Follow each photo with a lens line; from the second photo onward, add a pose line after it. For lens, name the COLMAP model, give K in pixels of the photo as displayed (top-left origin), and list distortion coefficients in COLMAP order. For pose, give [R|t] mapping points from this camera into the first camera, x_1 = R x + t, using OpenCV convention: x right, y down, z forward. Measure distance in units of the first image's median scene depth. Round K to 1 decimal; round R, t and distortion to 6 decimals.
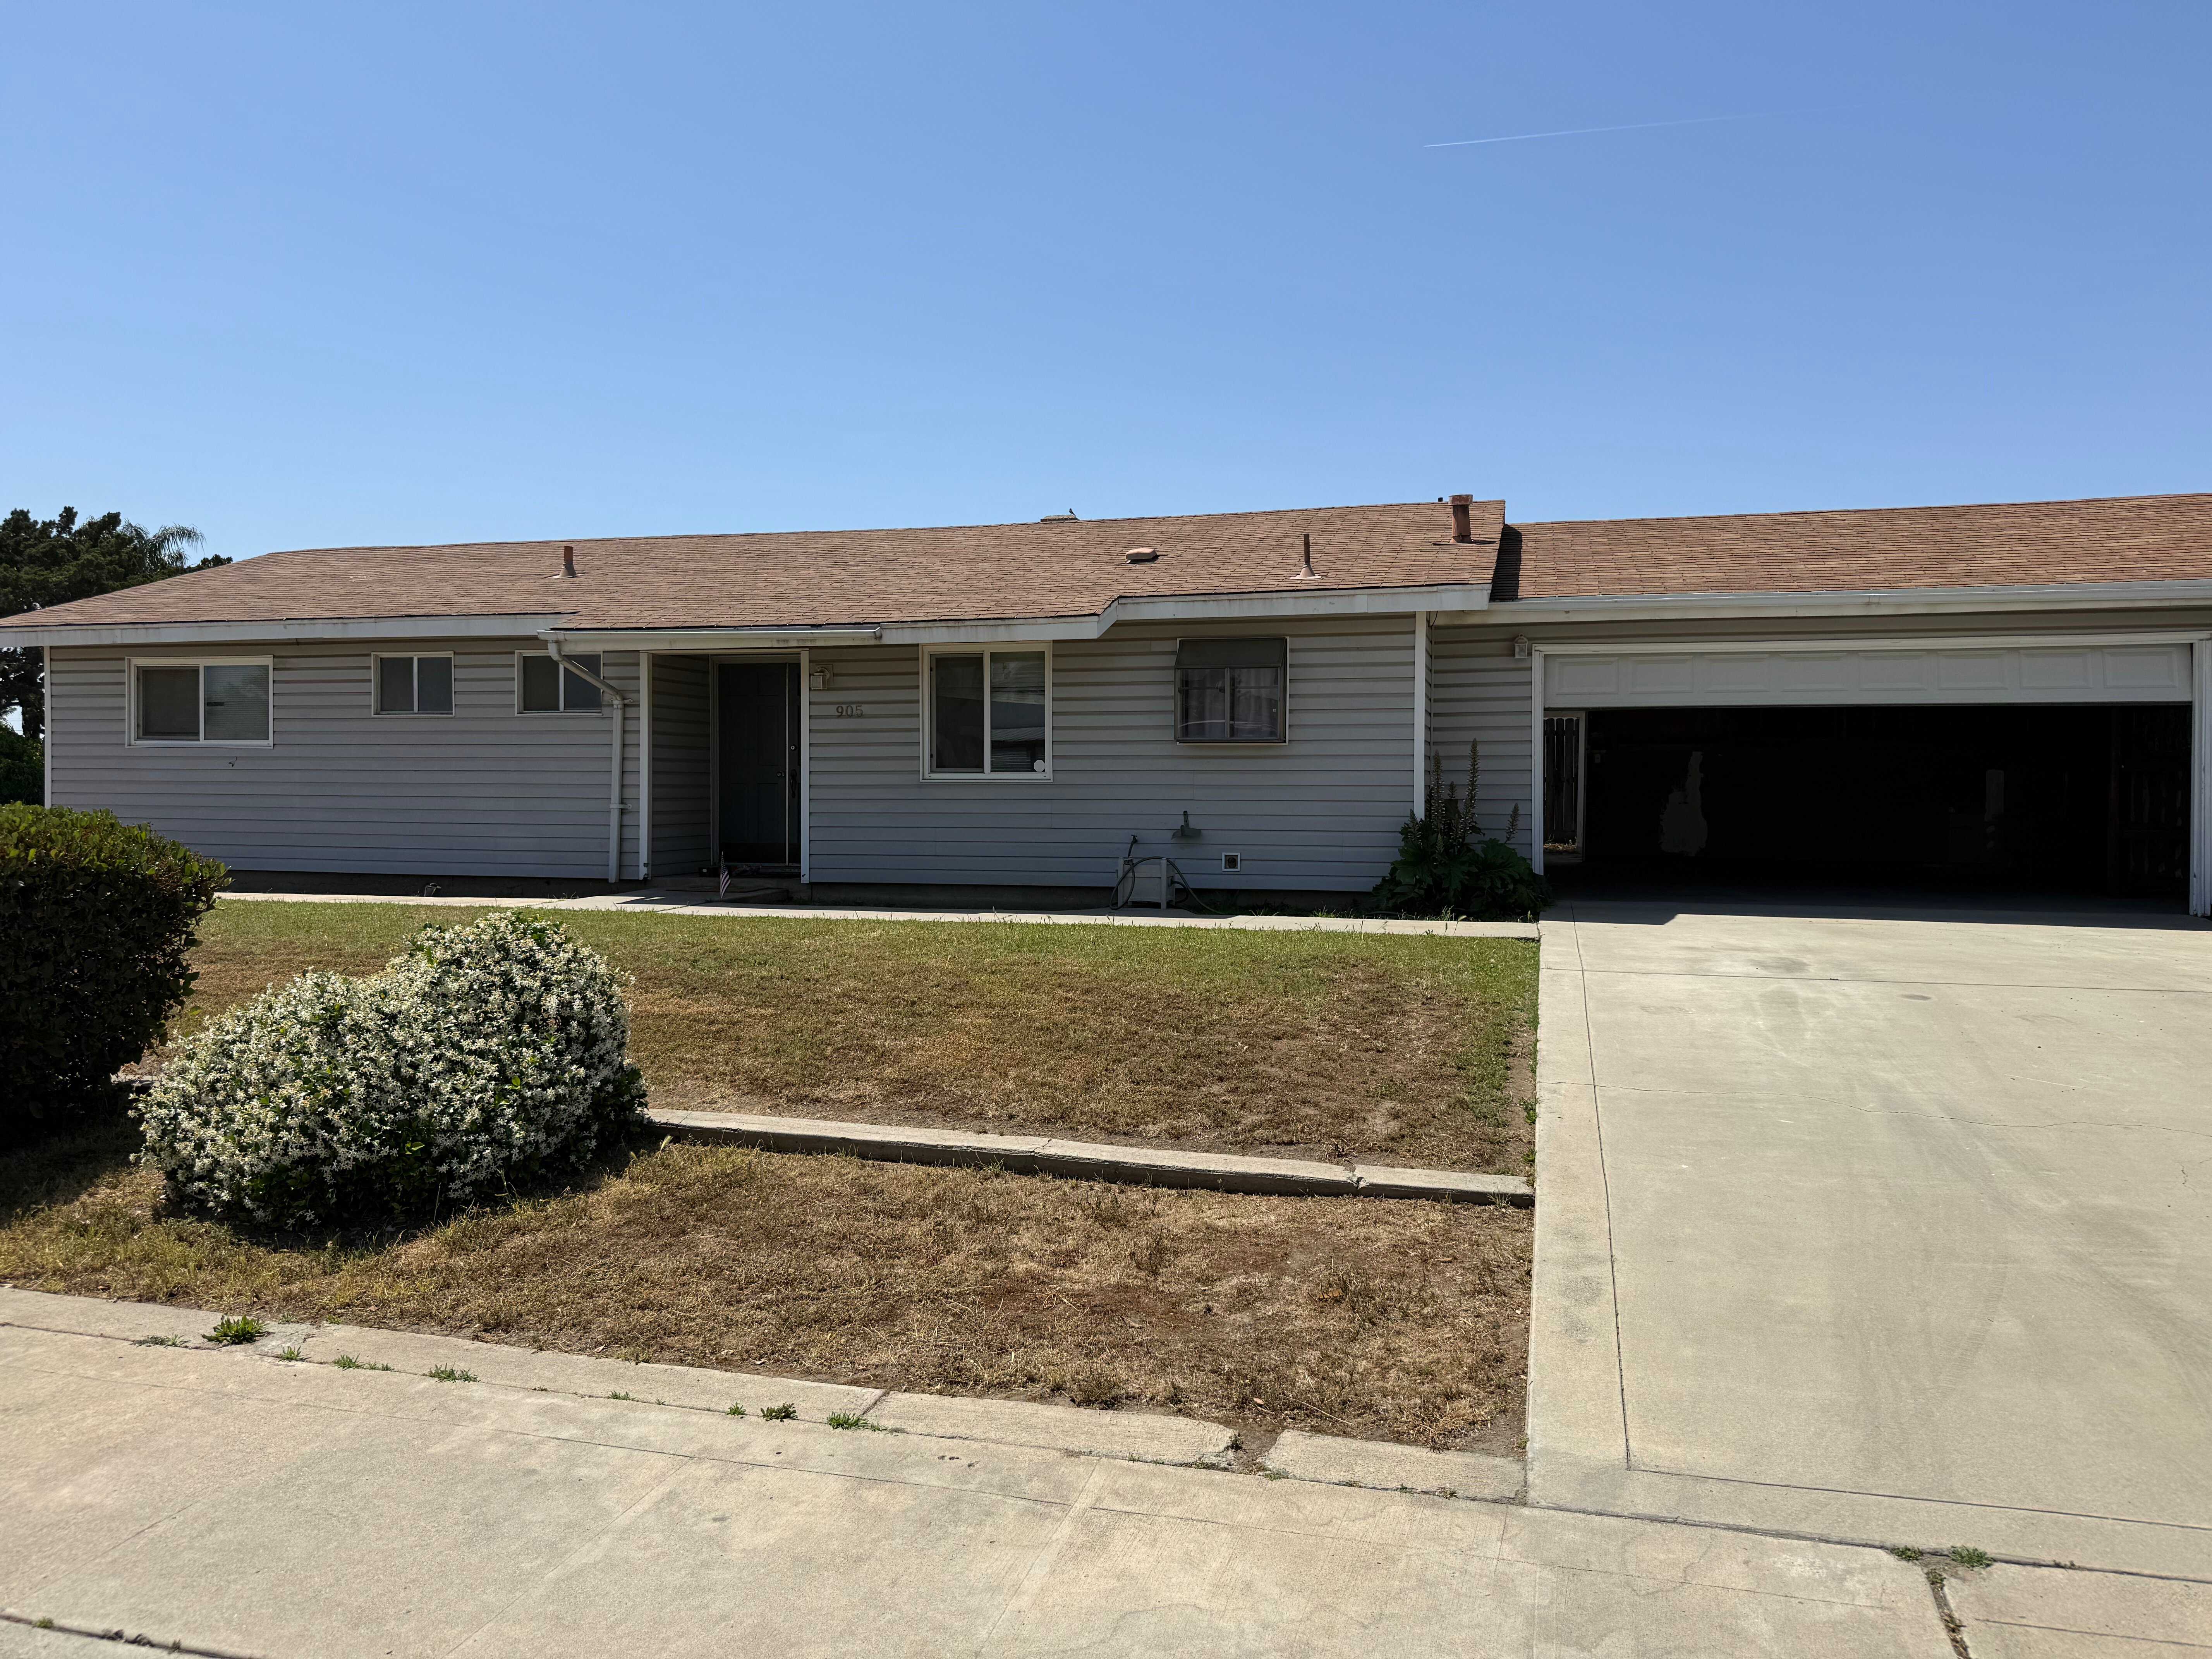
lens RADIAL K [[1573.2, 0, 1110.8], [0, 1573.2, 816.1], [0, 0, 1]] dist [0.045130, -0.045969]
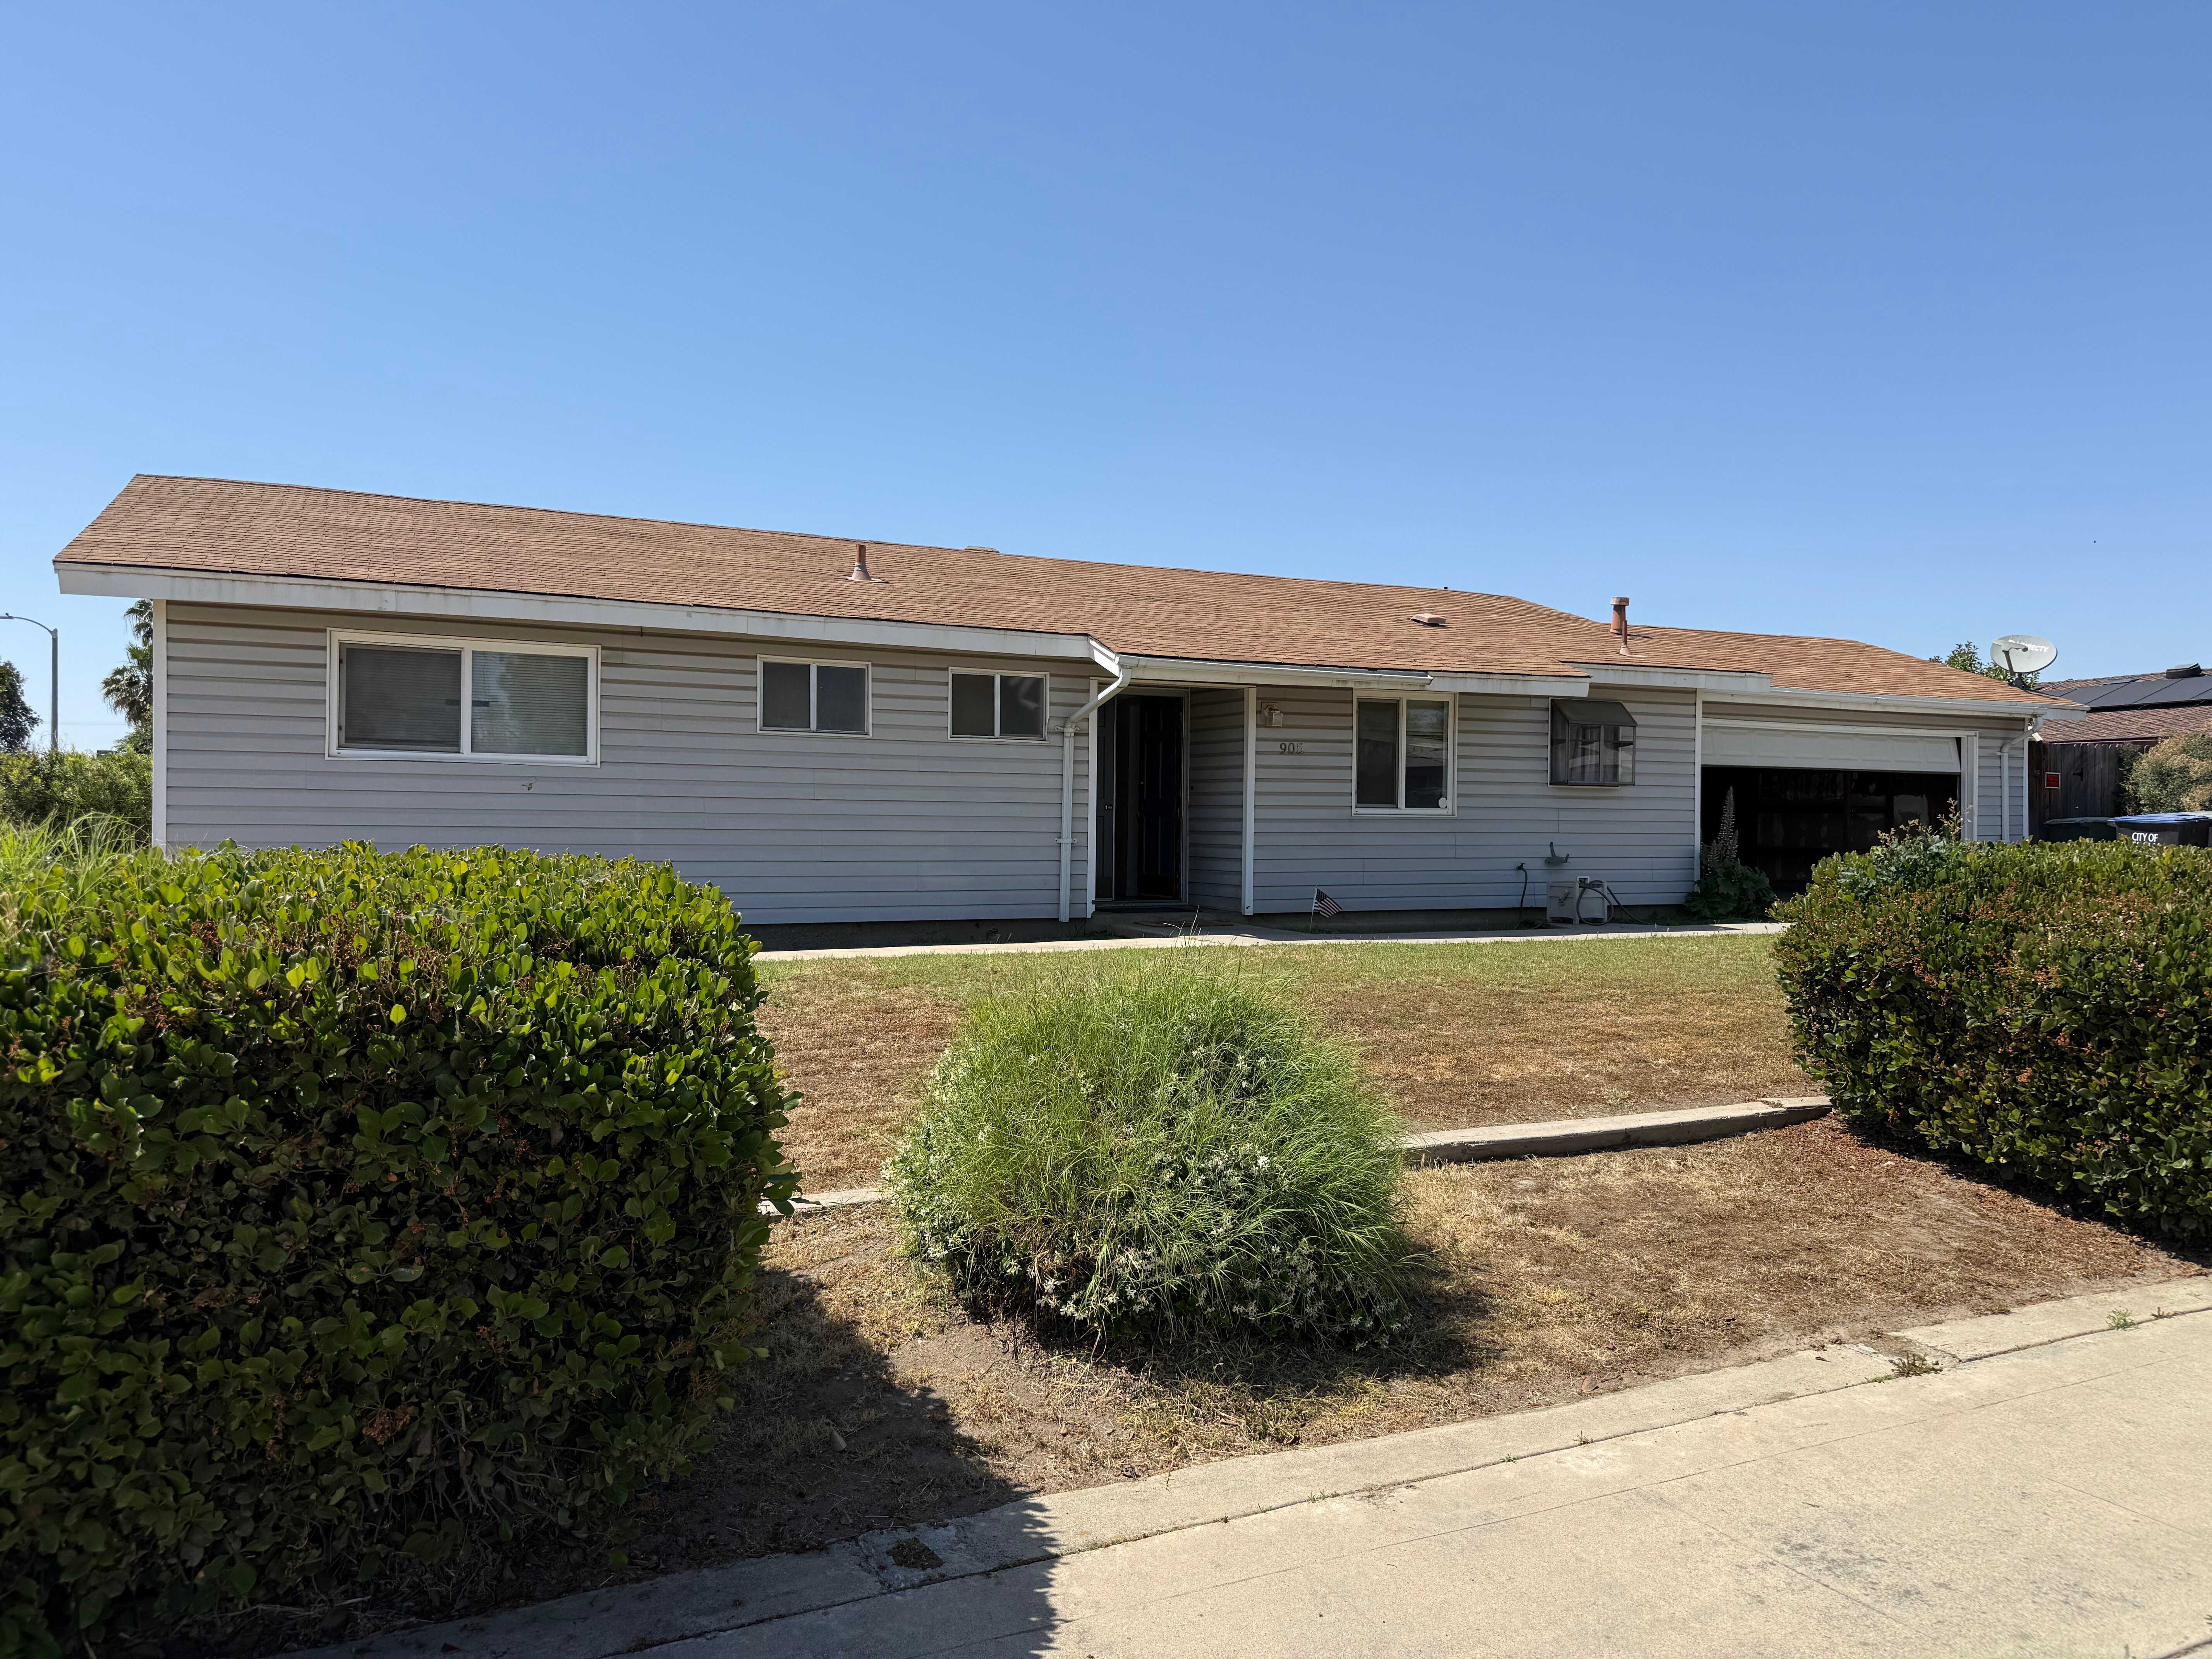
lens RADIAL K [[1573.2, 0, 1099.3], [0, 1573.2, 847.2], [0, 0, 1]] dist [0.045130, -0.045969]
pose [[0.755995, -0.007079, 0.654539, -1.038728], [0.007807, 0.999968, 0.001798, -0.004411], [-0.654531, 0.003751, 0.756026, 0.326007]]
